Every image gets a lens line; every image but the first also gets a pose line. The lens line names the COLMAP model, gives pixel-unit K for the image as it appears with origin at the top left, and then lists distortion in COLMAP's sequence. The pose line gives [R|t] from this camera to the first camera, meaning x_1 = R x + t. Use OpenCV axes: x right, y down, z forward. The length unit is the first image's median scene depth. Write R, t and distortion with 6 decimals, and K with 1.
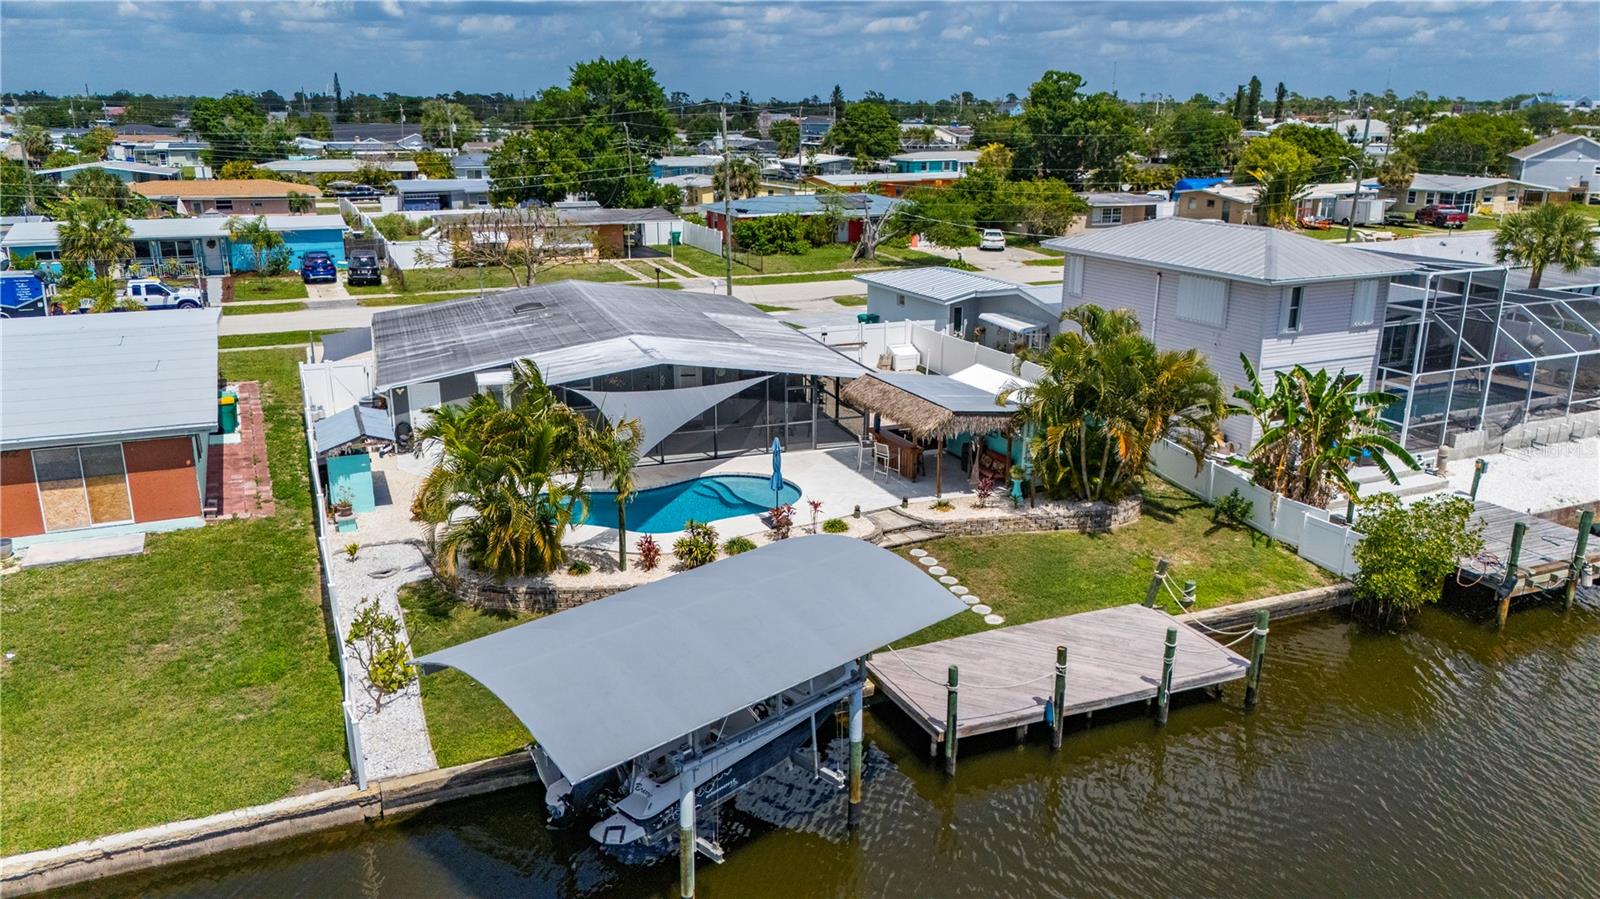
lens RADIAL K [[1175.0, 0, 800.0], [0, 1175.0, 449.5], [0, 0, 1]] dist [0.069417, -0.077257]
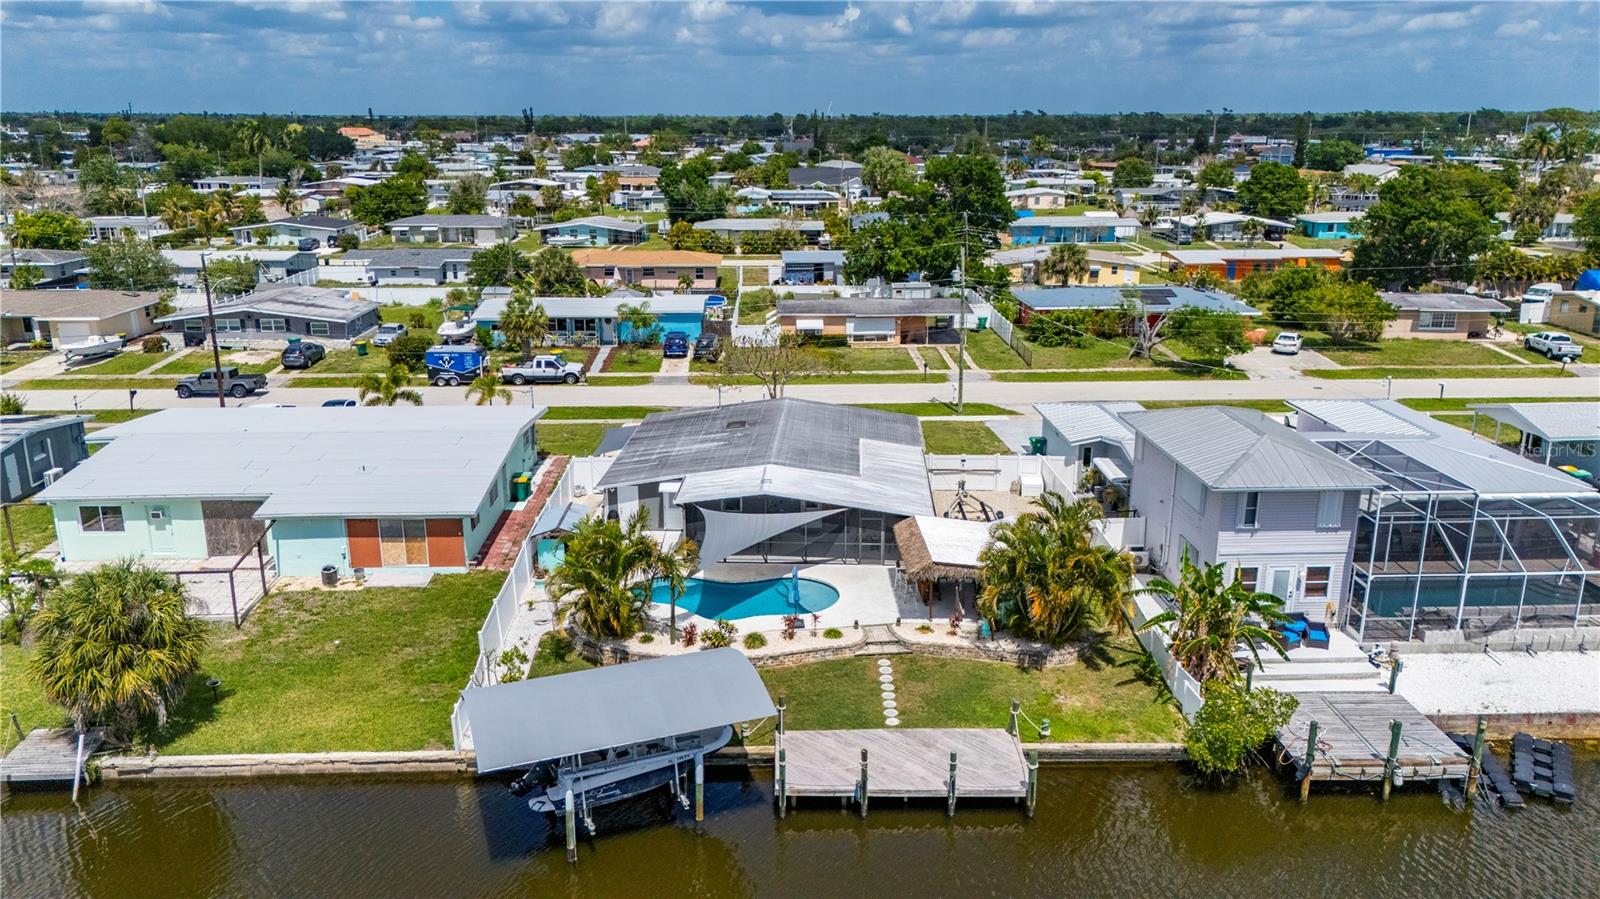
lens RADIAL K [[1171.9, 0, 803.6], [0, 1171.9, 444.4], [0, 0, 1]] dist [0.091992, -0.124404]
pose [[0.925592, 0.098614, -0.365450, 0.460991], [-0.103060, 0.994648, 0.007372, -0.157311], [0.364221, 0.030840, 0.930802, -0.313854]]
